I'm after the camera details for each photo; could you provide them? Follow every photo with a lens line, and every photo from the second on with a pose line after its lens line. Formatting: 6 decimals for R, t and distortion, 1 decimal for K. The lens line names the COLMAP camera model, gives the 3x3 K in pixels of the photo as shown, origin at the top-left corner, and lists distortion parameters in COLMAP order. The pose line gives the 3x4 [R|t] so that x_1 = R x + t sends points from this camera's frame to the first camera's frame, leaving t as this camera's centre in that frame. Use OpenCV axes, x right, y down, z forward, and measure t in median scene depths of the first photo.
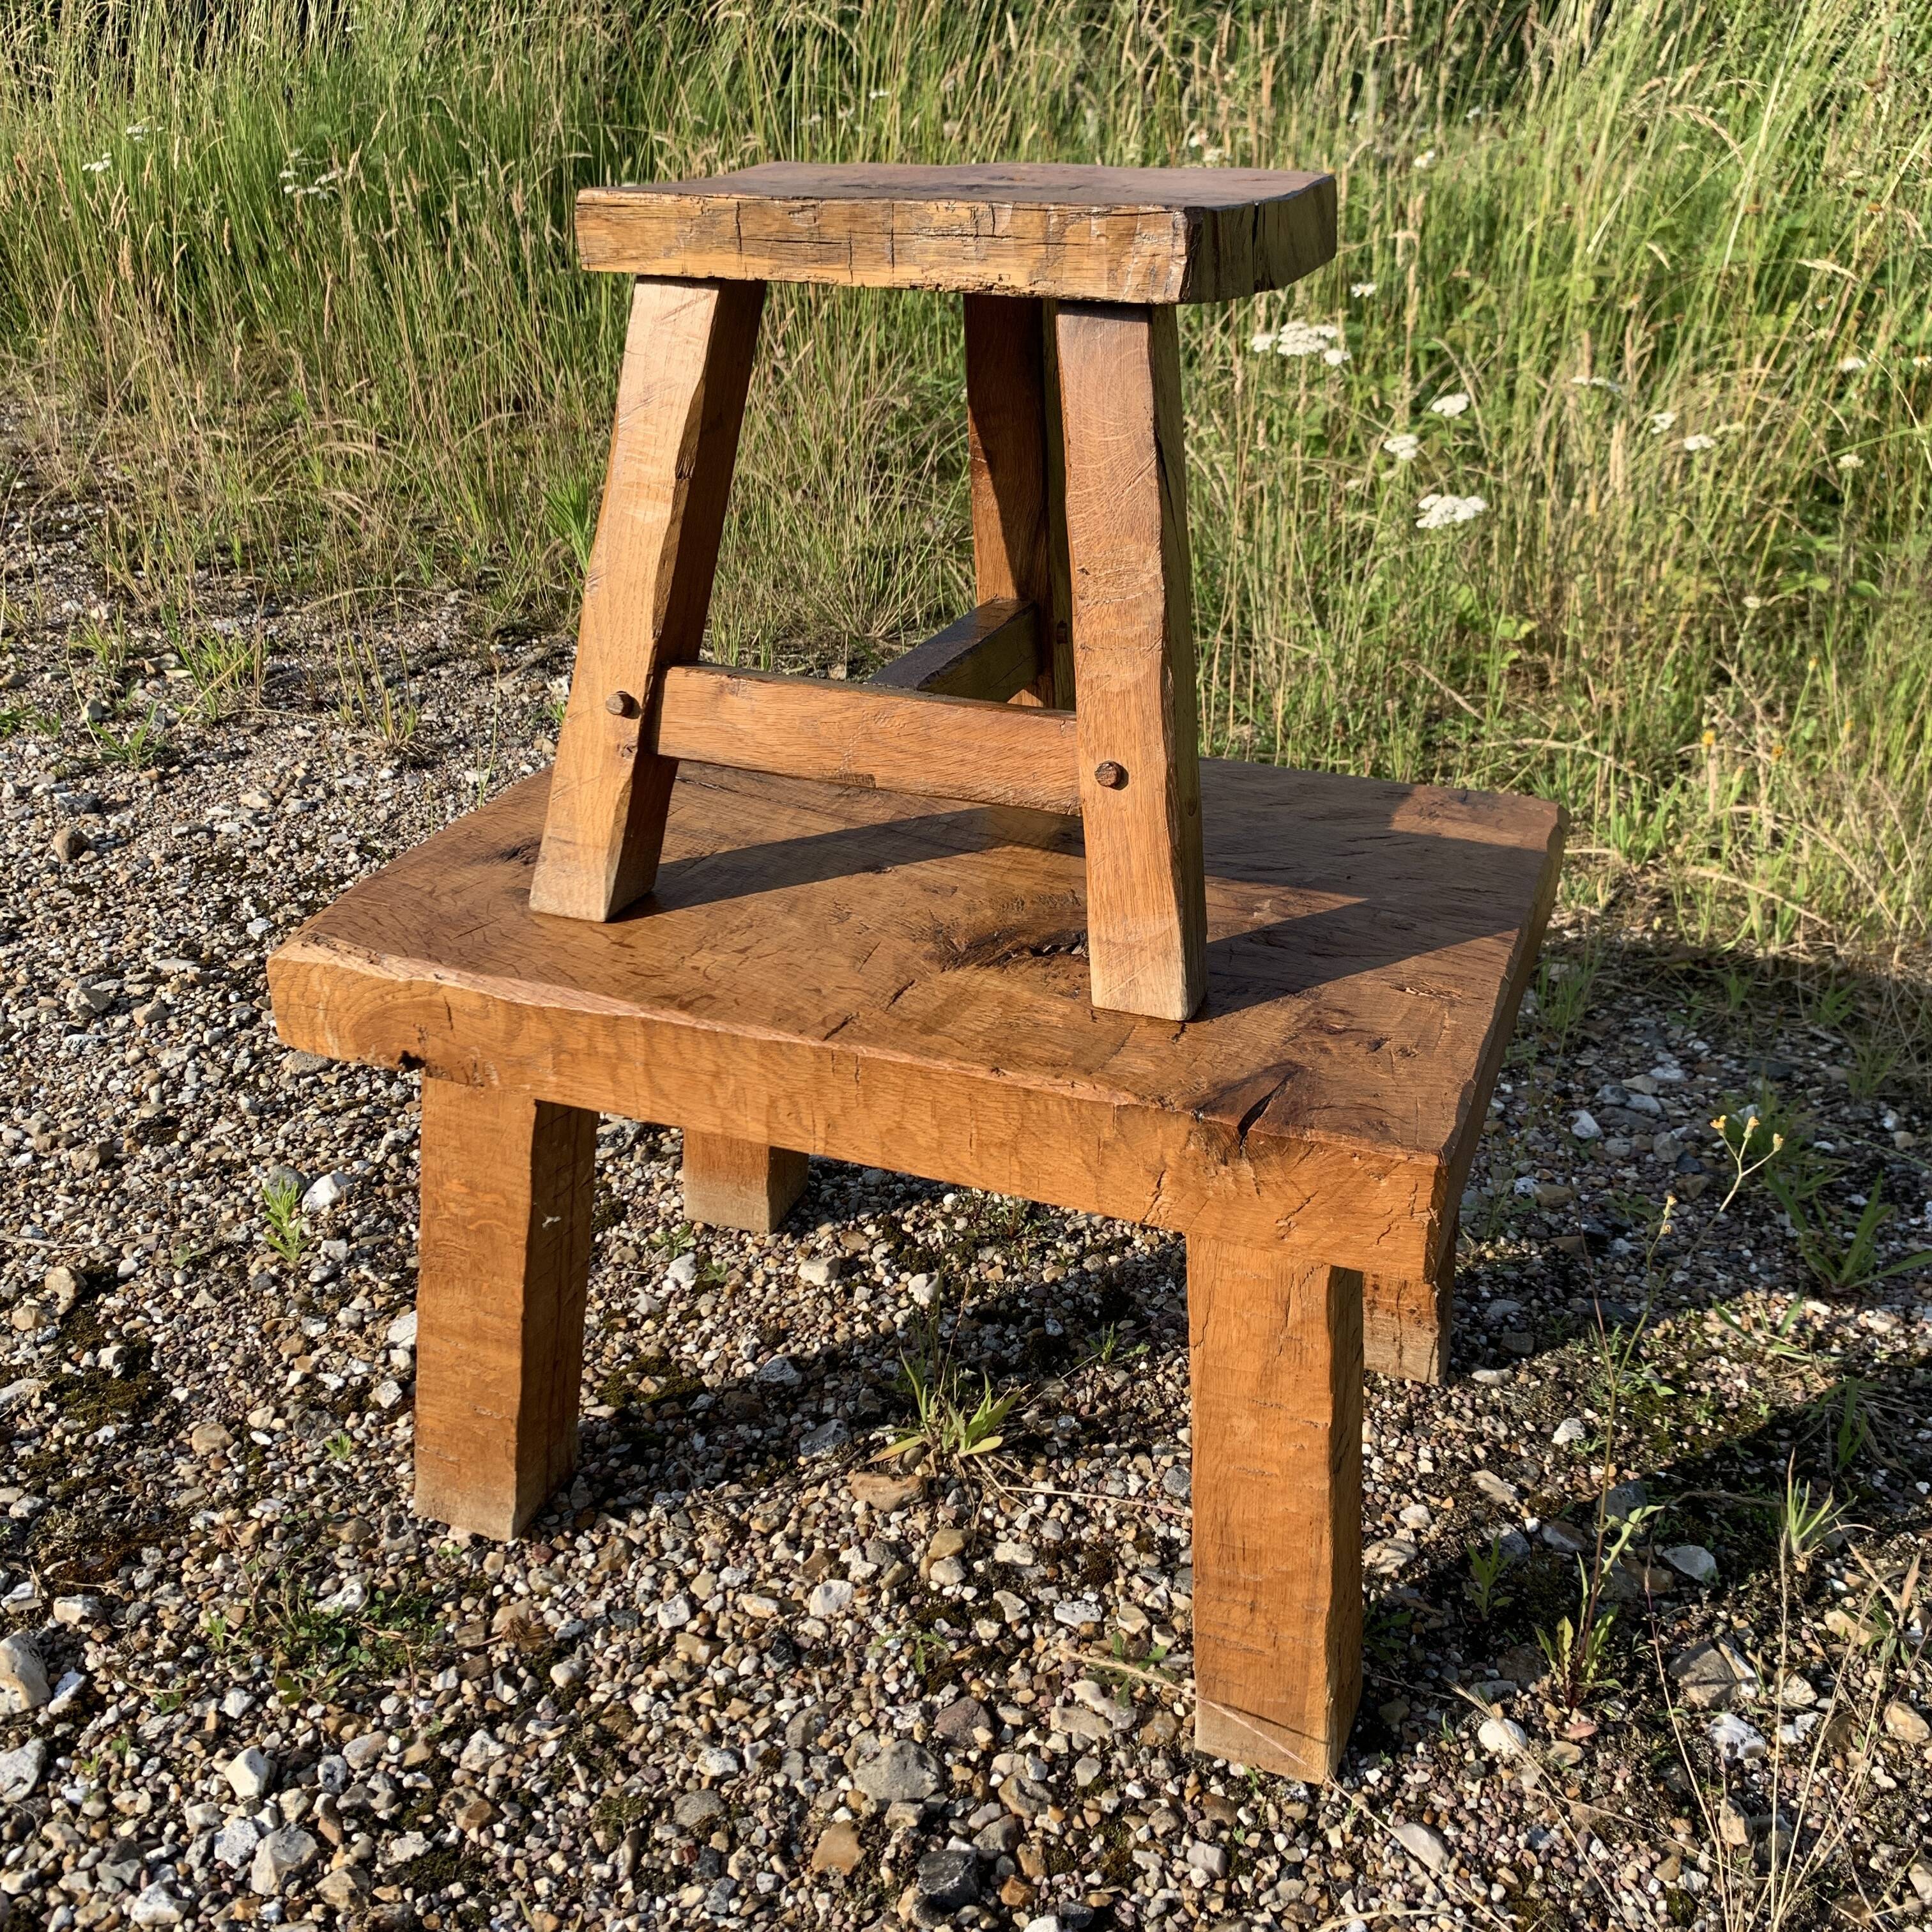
lens RADIAL K [[2005.1, 0, 986.2], [0, 2005.1, 938.0], [0, 0, 1]] dist [0.008522, 0.000000]
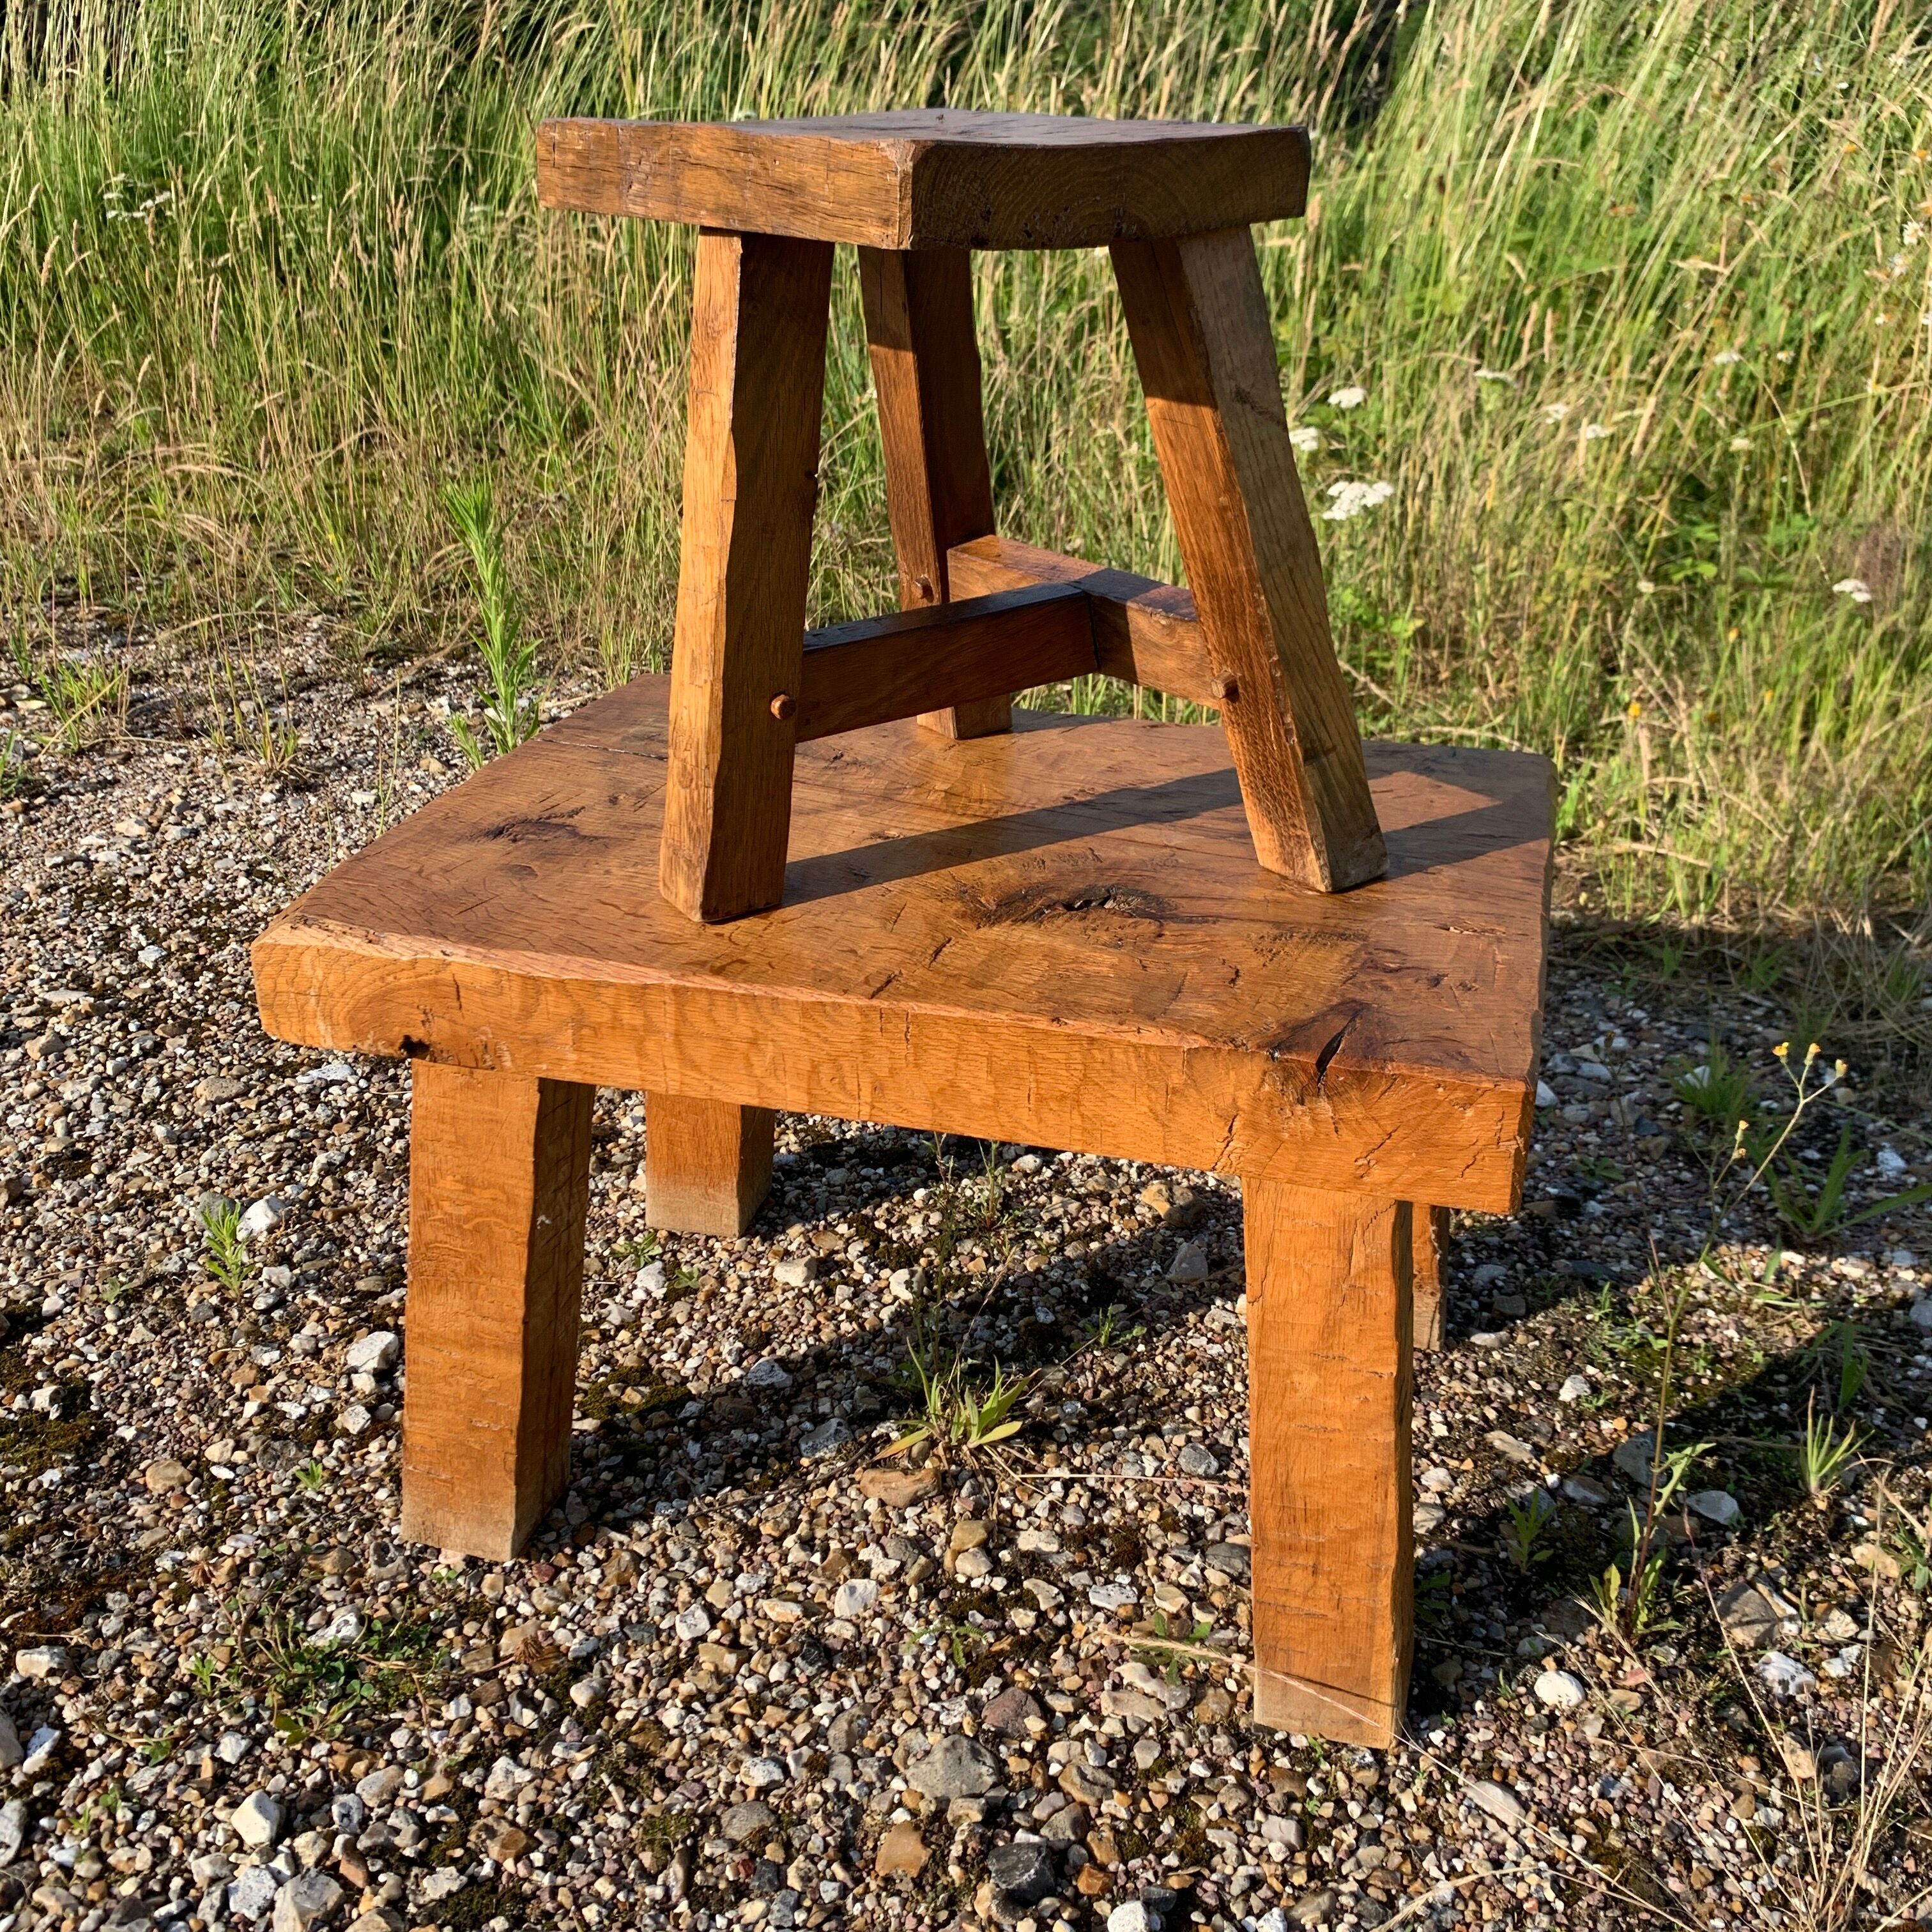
lens RADIAL K [[2005.1, 0, 981.3], [0, 2005.1, 938.9], [0, 0, 1]] dist [0.008522, 0.000000]
pose [[0.995541, -0.034978, 0.087602, -0.088053], [0.036951, 0.999096, -0.021005, 0.035158], [-0.086788, 0.024148, 0.995934, 0.029396]]
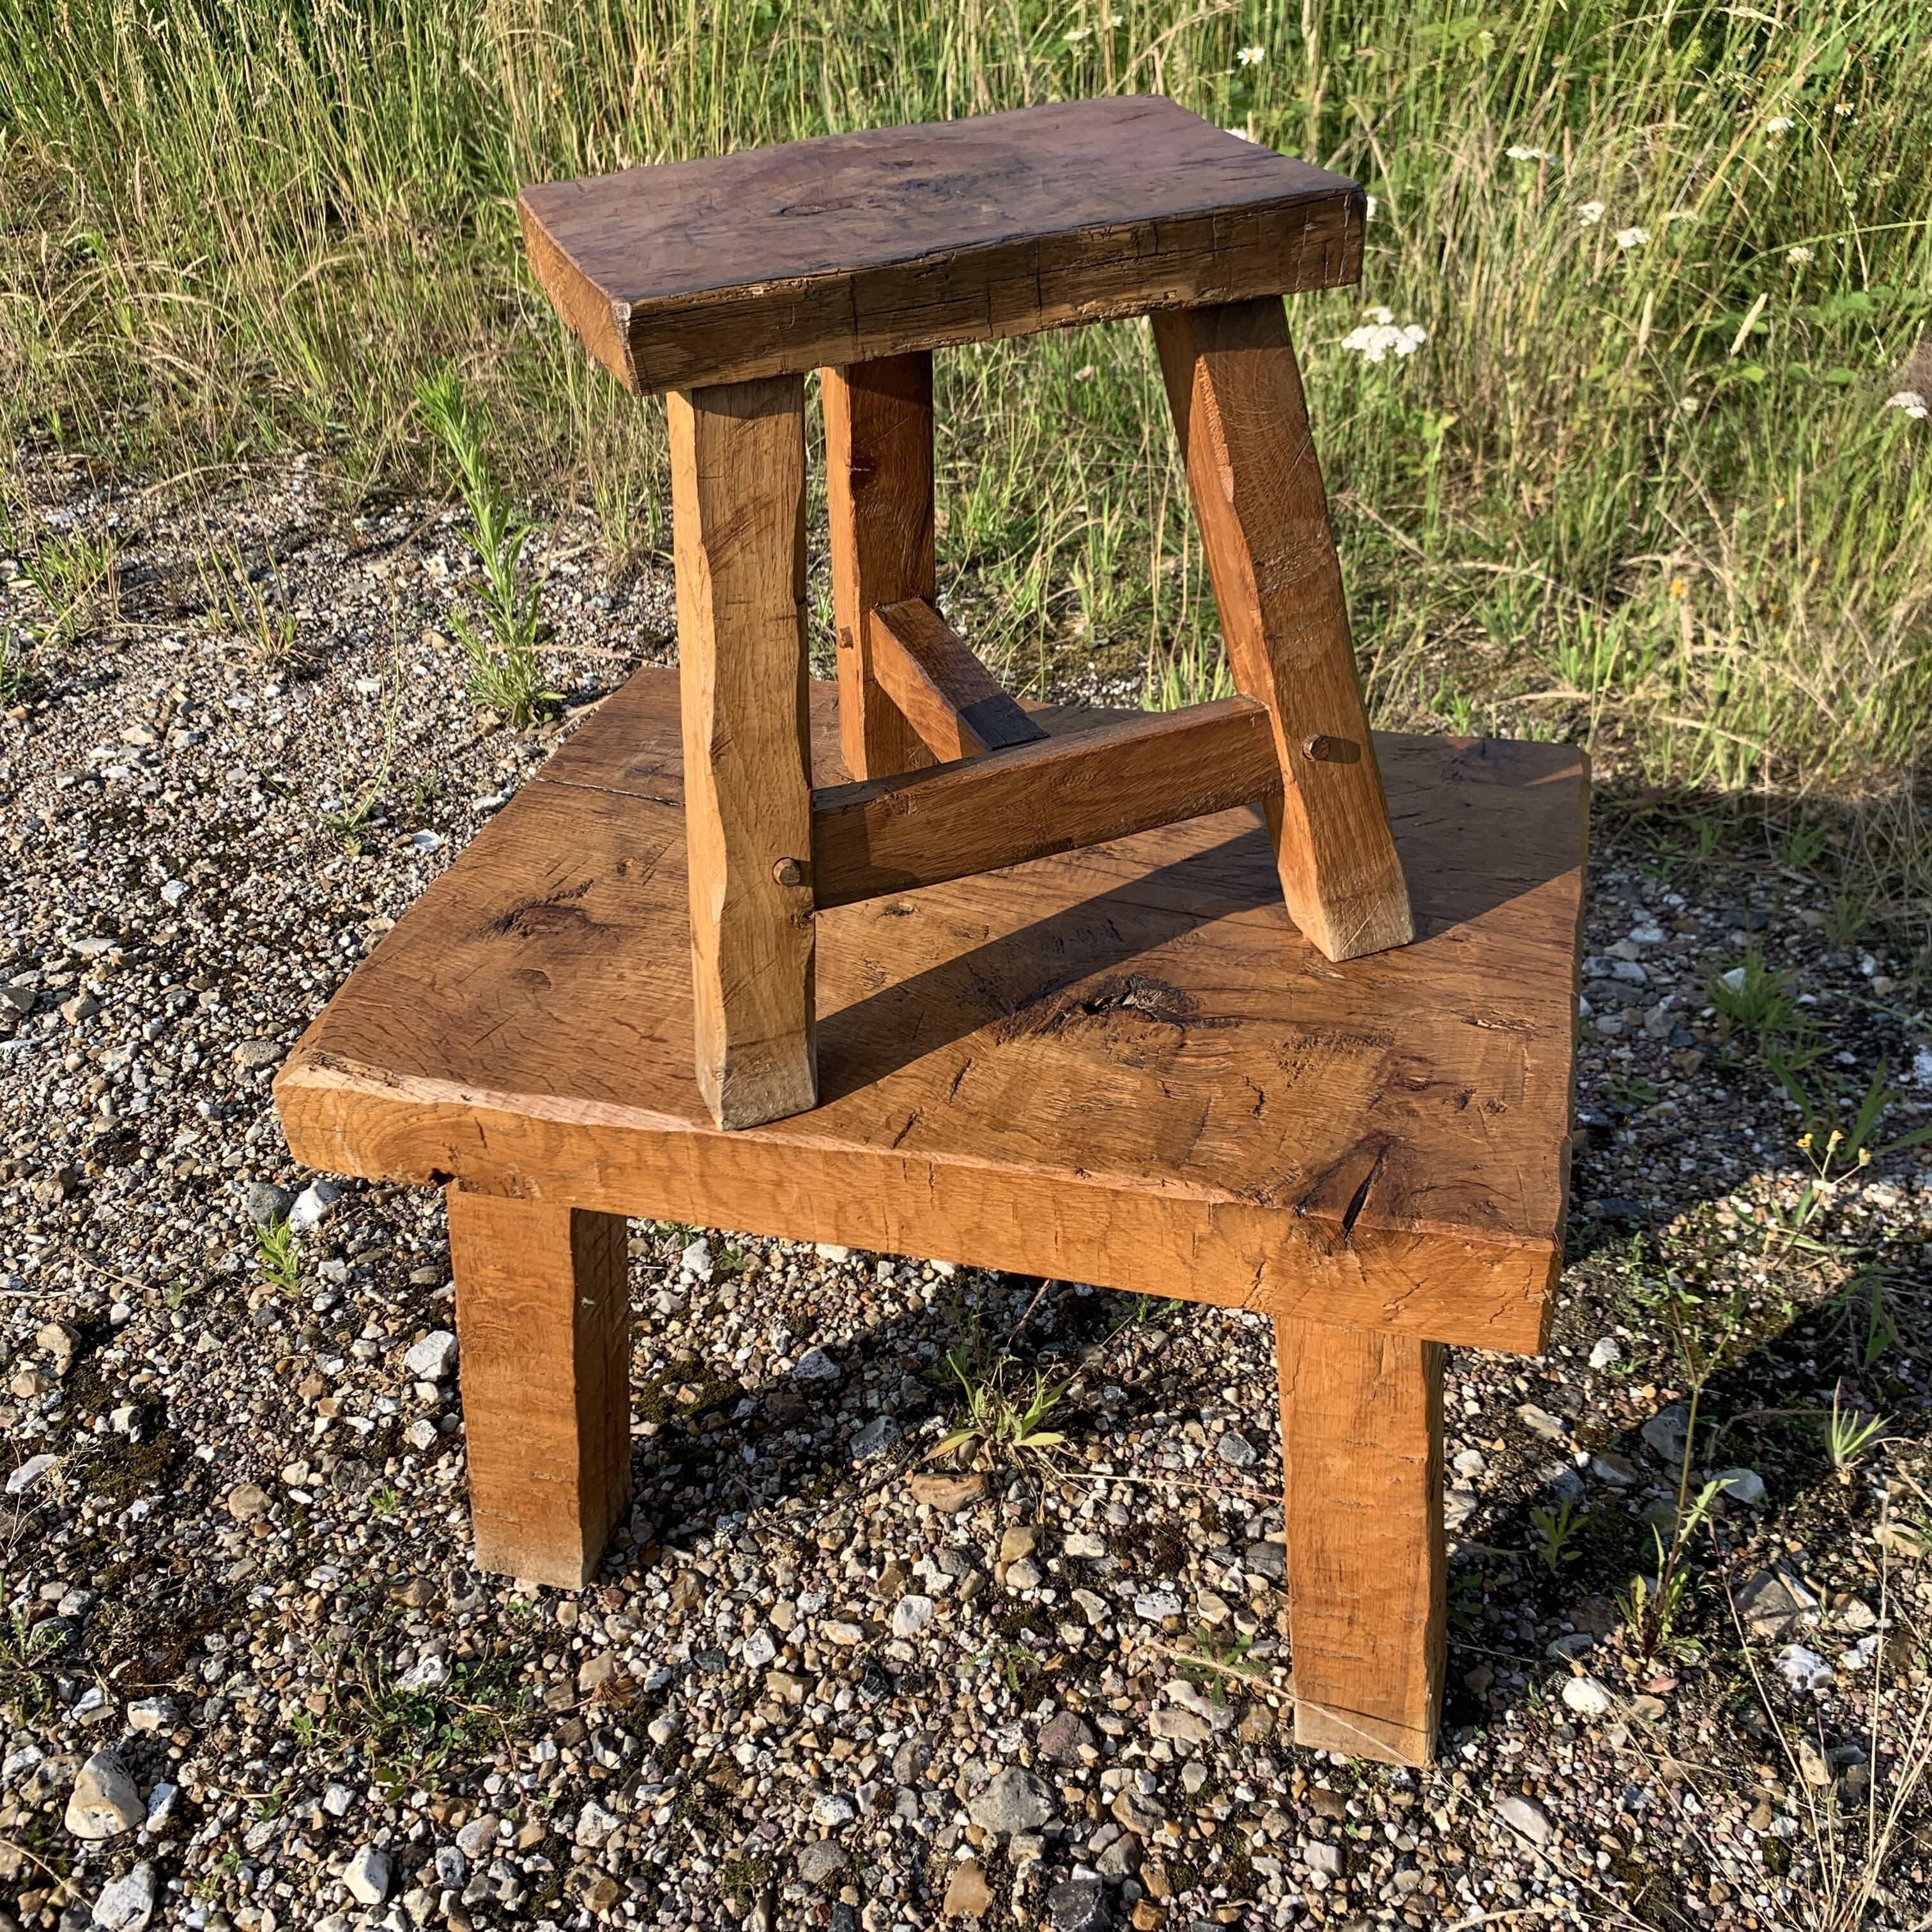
lens RADIAL K [[2005.1, 0, 979.4], [0, 2005.1, 966.8], [0, 0, 1]] dist [0.008522, 0.000000]
pose [[0.993797, -0.095437, 0.057097, -0.068323], [0.085368, 0.983684, 0.158359, -0.144008], [-0.071279, -0.152502, 0.985729, 0.053081]]
